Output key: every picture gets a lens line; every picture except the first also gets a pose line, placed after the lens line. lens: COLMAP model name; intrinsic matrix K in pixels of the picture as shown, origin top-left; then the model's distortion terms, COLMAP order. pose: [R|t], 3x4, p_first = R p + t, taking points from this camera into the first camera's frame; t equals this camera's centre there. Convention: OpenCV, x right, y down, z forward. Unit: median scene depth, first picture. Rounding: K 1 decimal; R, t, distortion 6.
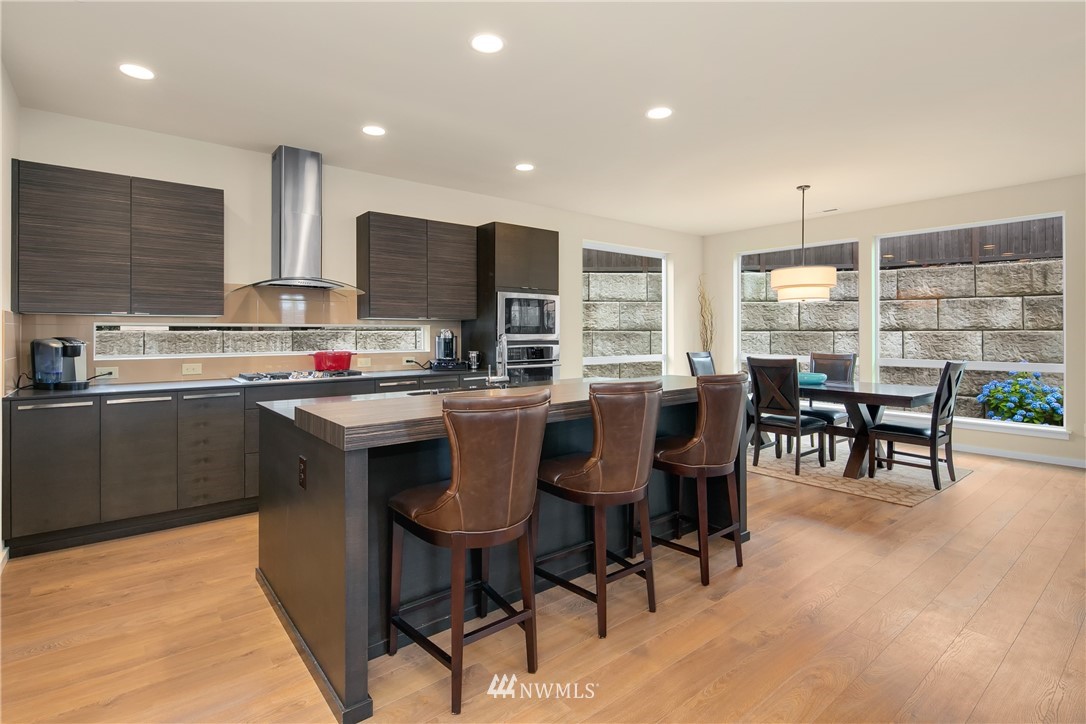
lens RADIAL K [[535.7, 0, 544.8], [0, 535.7, 331.9], [0, 0, 1]] dist [0.003066, -0.000886]
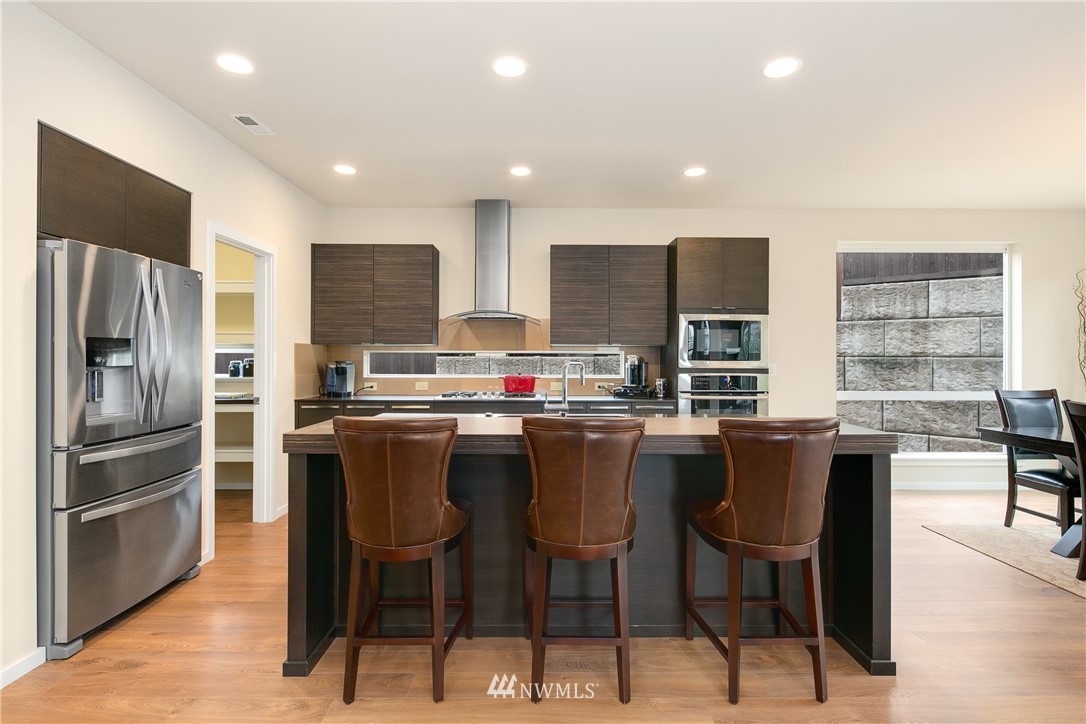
lens RADIAL K [[535.7, 0, 542.8], [0, 535.7, 359.1], [0, 0, 1]] dist [0.003066, -0.000886]
pose [[0.778834, 0.004486, -0.627214, 0.302963], [-0.002959, 0.999990, 0.003477, -0.000960], [0.627223, -0.000852, 0.778839, 0.142507]]
